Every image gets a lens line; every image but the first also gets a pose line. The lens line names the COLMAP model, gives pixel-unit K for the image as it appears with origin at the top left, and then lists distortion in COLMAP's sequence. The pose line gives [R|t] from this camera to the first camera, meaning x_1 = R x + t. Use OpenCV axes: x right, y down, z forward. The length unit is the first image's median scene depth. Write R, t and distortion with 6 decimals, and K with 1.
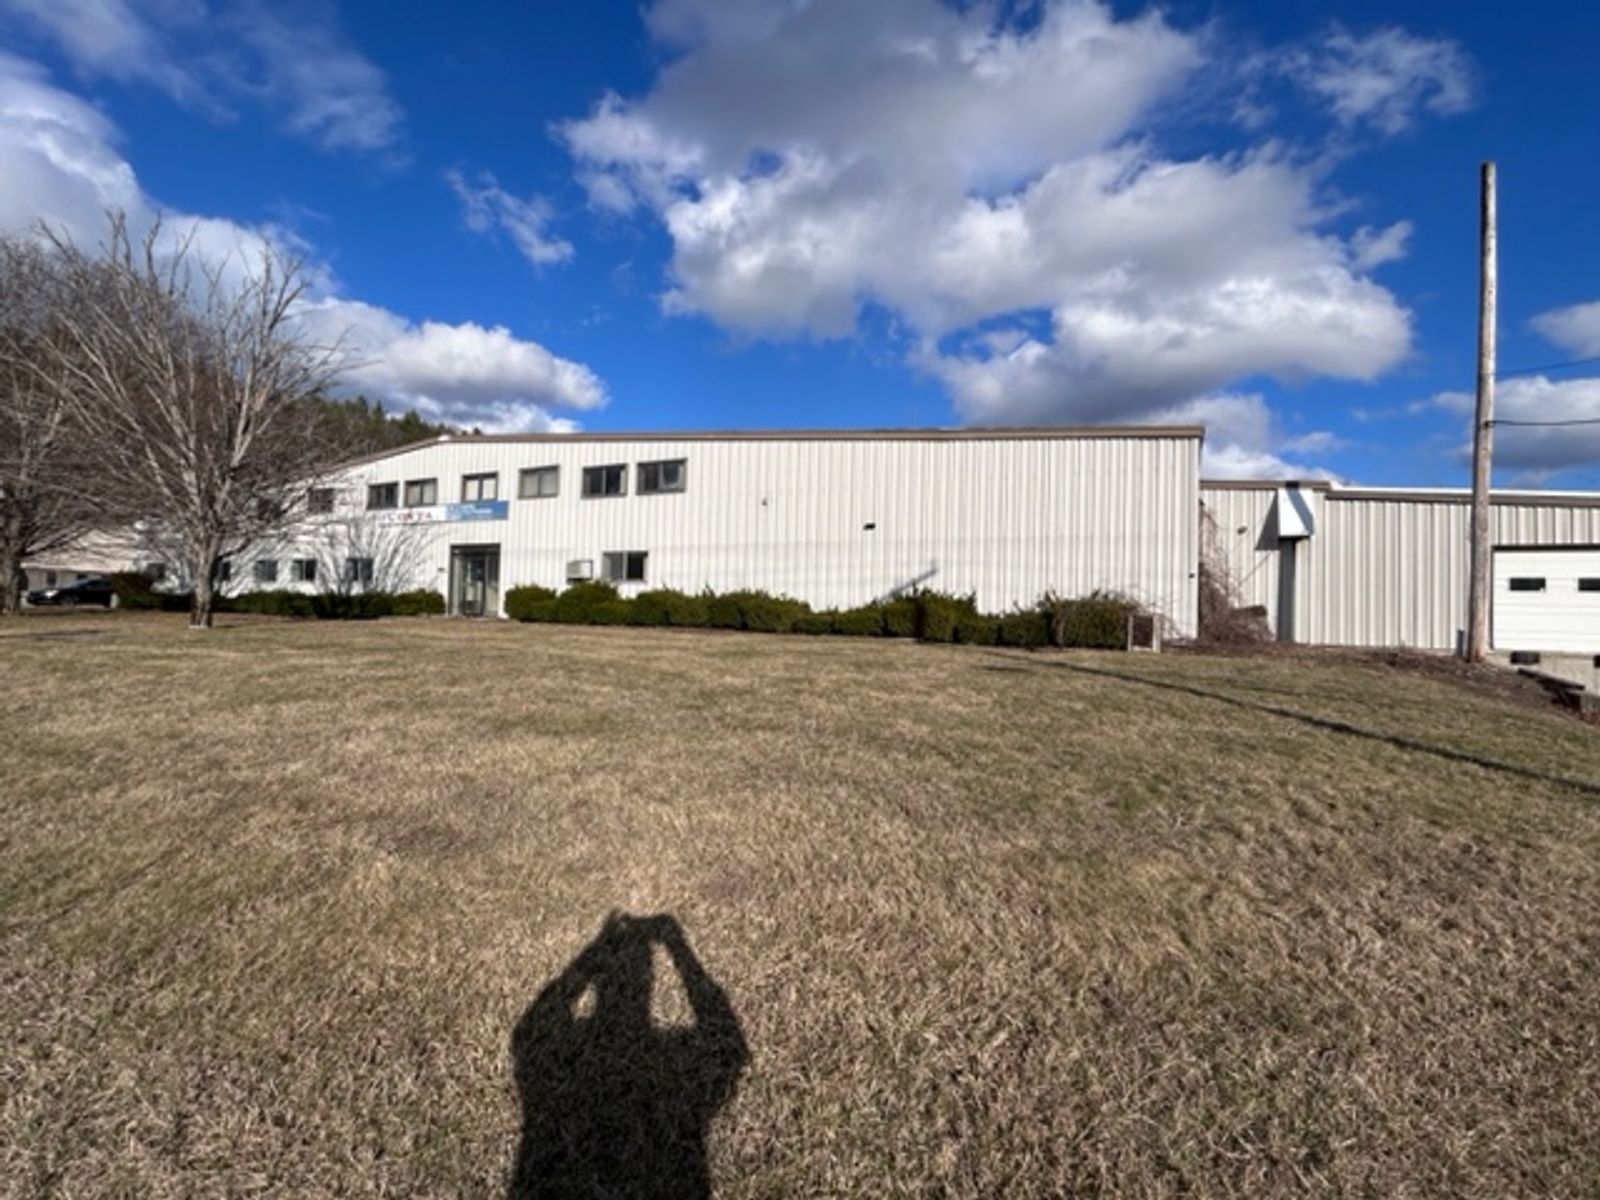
lens RADIAL K [[751.1, 0, 800.0], [0, 751.1, 600.0], [0, 0, 1]] dist [-0.006559, -0.000101]
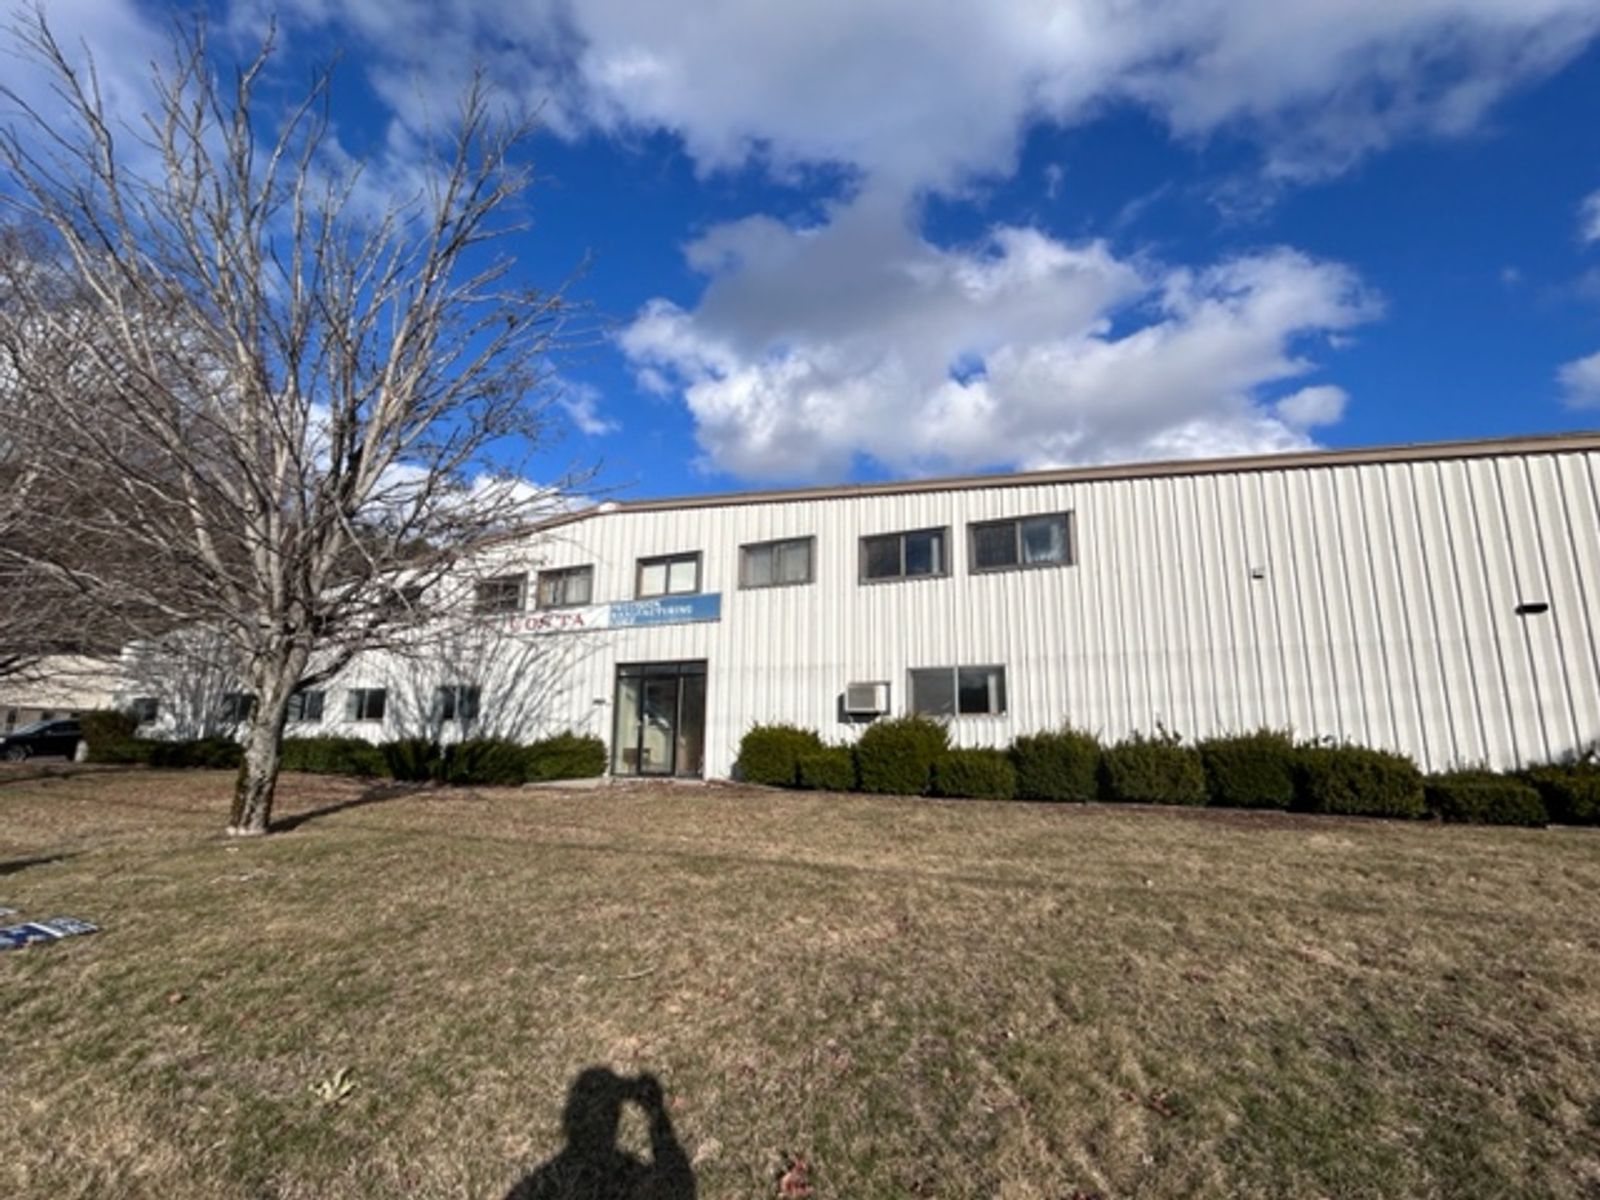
lens RADIAL K [[742.4, 0, 800.0], [0, 742.4, 600.0], [0, 0, 1]] dist [-0.007959, 0.000179]
pose [[0.999631, -0.014423, 0.023023, -0.333449], [0.017990, 0.986440, -0.163131, -0.020103], [-0.020358, 0.163485, 0.986336, 0.363973]]
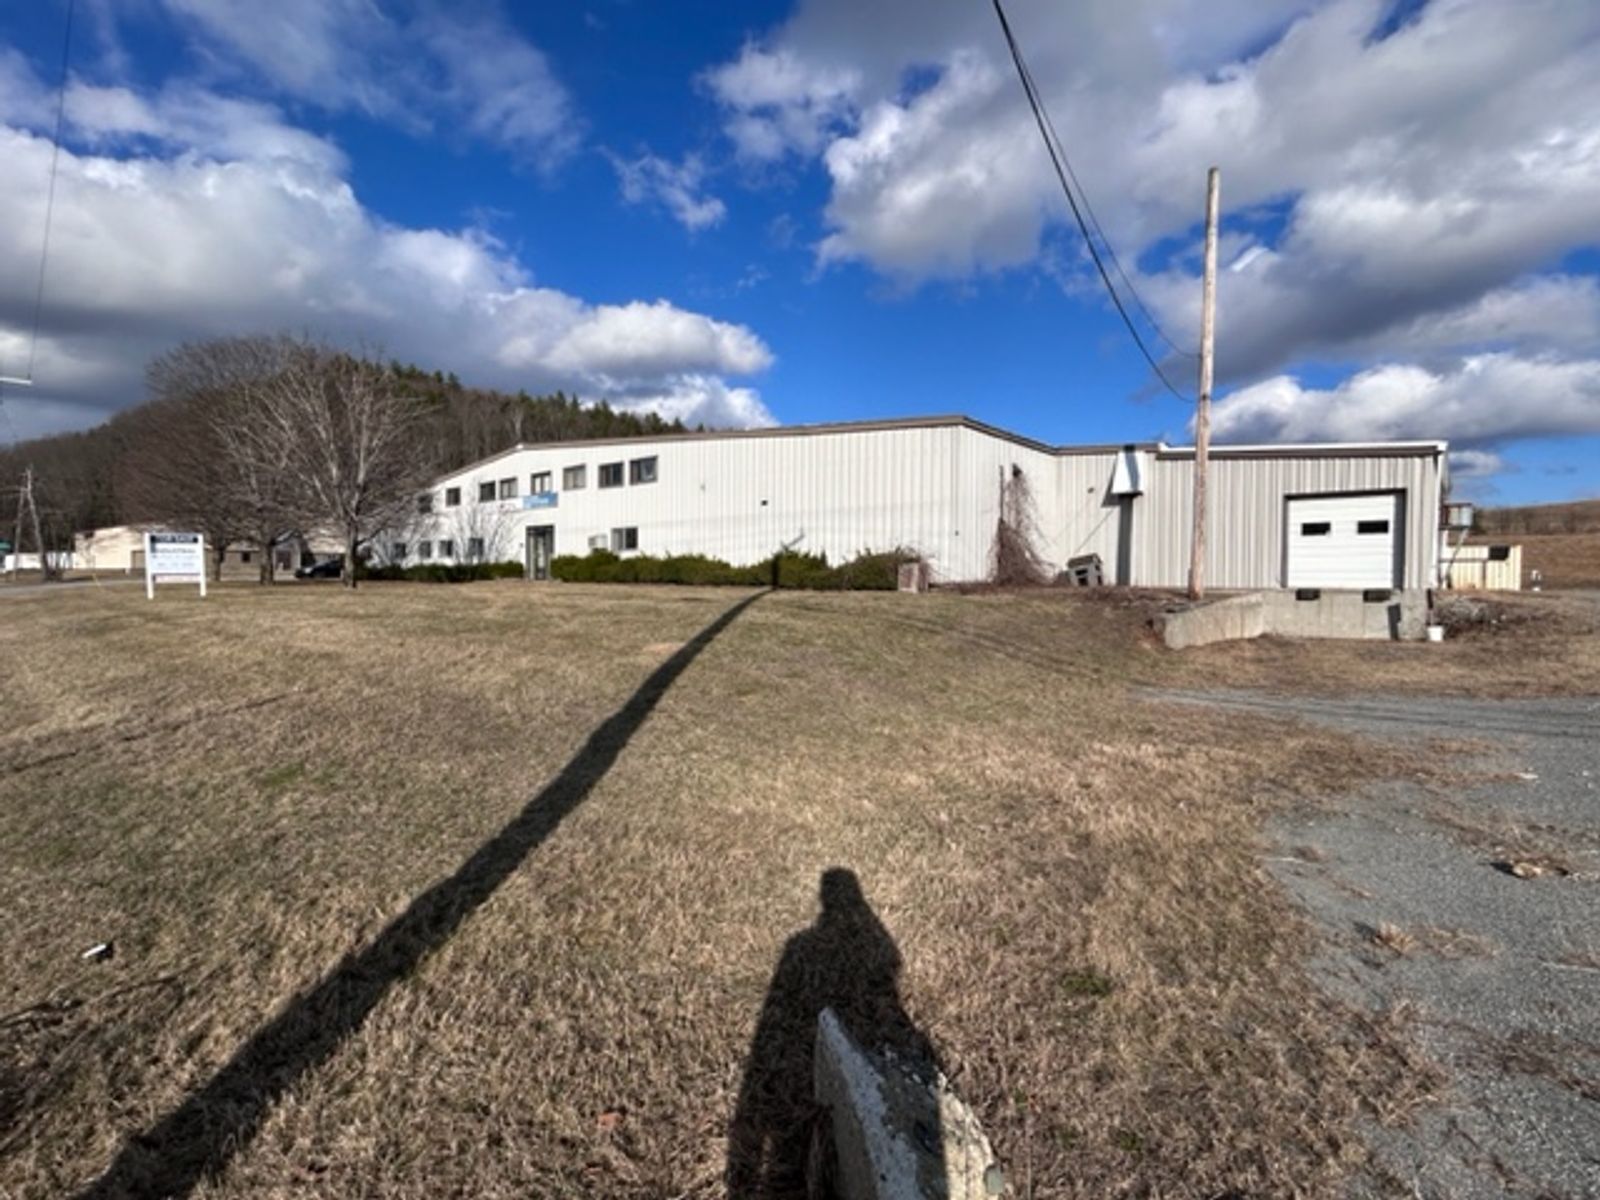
lens RADIAL K [[742.4, 0, 800.0], [0, 742.4, 600.0], [0, 0, 1]] dist [-0.007959, 0.000179]
pose [[0.969549, -0.014396, -0.244473, 0.350486], [0.026658, 0.998543, 0.046921, 0.009298], [0.243442, -0.052010, 0.968520, -0.187430]]
